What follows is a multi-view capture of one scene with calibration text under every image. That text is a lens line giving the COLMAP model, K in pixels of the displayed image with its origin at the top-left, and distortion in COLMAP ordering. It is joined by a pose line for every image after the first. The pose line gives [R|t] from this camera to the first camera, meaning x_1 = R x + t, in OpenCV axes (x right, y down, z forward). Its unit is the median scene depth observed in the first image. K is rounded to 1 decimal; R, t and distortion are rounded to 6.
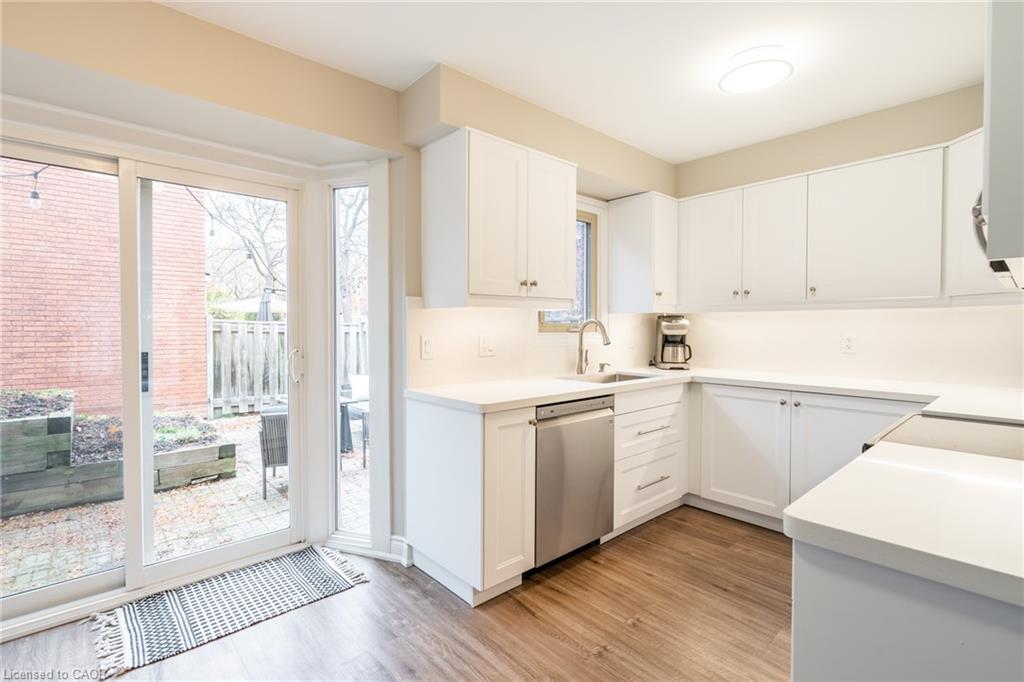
lens RADIAL K [[463.7, 0, 504.5], [0, 463.7, 336.1], [0, 0, 1]] dist [-0.003057, -0.000080]
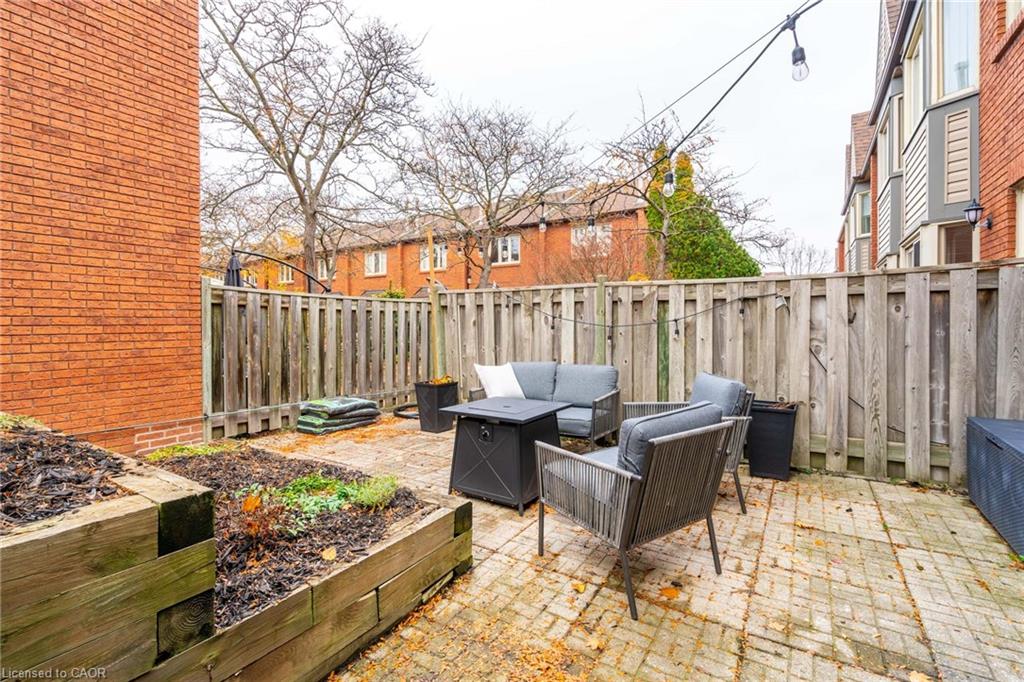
lens RADIAL K [[463.7, 0, 512.1], [0, 463.7, 324.4], [0, 0, 1]] dist [-0.003057, -0.000080]
pose [[0.965268, -0.006505, 0.261181, -0.243375], [0.009456, 0.999905, -0.010042, 0.016130], [-0.261091, 0.012163, 0.965238, 0.180928]]
